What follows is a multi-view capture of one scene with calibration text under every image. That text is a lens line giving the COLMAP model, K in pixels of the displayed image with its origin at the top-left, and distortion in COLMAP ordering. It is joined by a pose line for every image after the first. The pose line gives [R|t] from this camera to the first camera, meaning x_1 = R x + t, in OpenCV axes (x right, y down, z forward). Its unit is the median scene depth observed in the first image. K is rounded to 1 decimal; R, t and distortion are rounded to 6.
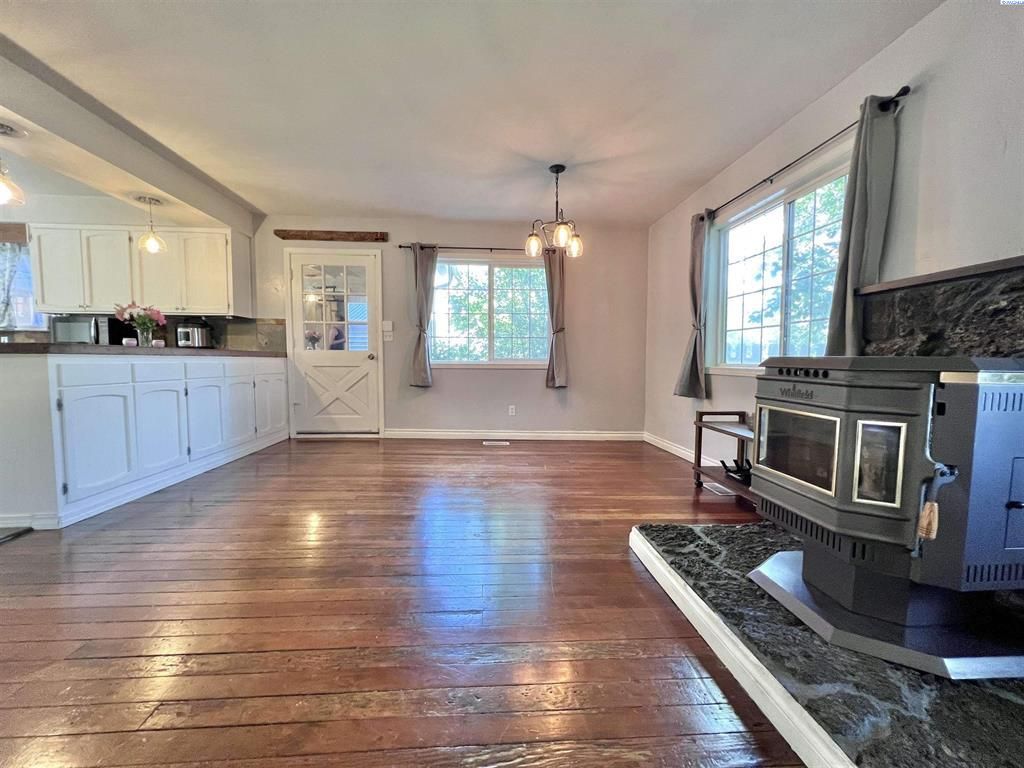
lens RADIAL K [[408.0, 0, 509.0], [0, 408.0, 384.3], [0, 0, 1]] dist [-0.000296, -0.000002]
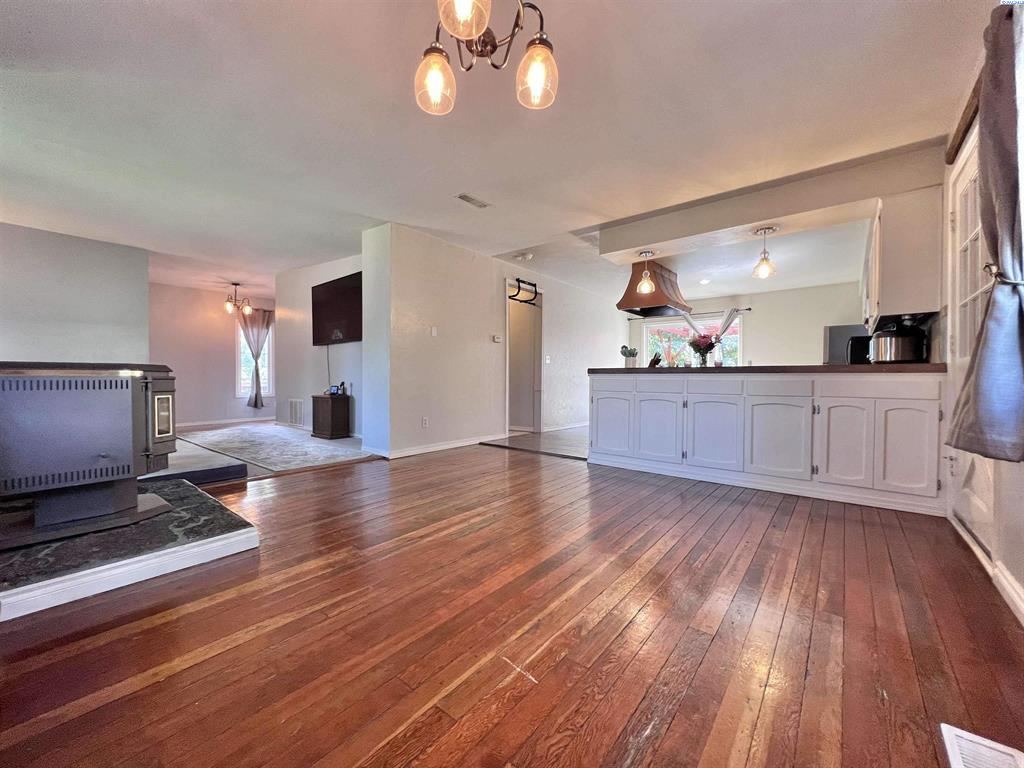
lens RADIAL K [[408.0, 0, 514.3], [0, 408.0, 386.6], [0, 0, 1]] dist [-0.000296, -0.000002]
pose [[-0.683931, 0.003582, -0.729538, 0.379059], [-0.055407, 0.996845, 0.056838, -0.065387], [0.727440, 0.079295, -0.681574, 1.340032]]
